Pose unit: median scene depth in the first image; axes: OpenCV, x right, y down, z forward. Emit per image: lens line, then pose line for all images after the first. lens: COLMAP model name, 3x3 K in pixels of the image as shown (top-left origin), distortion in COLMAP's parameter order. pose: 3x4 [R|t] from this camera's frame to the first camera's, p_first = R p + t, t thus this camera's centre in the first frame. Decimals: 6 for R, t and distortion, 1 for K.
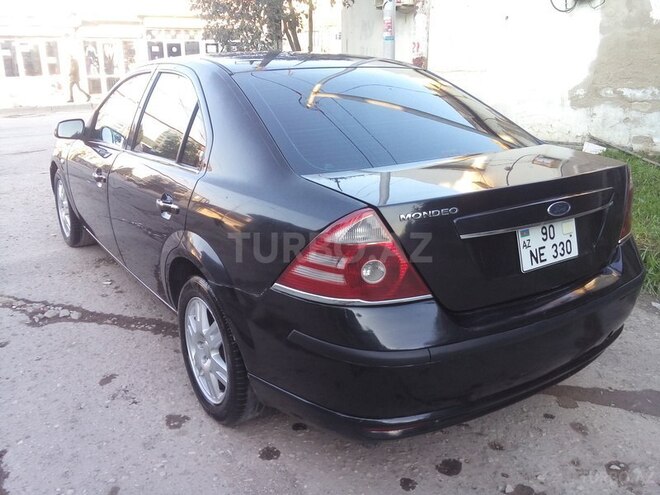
lens RADIAL K [[577.7, 0, 330.0], [0, 577.7, 247.5], [0, 0, 1]] dist [0.086917, -0.152954]
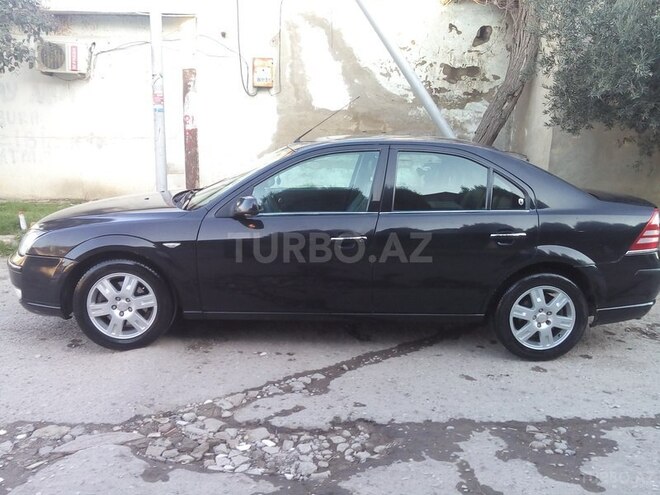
lens RADIAL K [[577.7, 0, 330.0], [0, 577.7, 247.5], [0, 0, 1]] dist [0.086917, -0.152954]
pose [[0.520045, -0.148408, 0.841147, -1.113450], [0.239440, 0.970633, 0.023218, -0.105800], [-0.819891, 0.189330, 0.540308, 0.365938]]
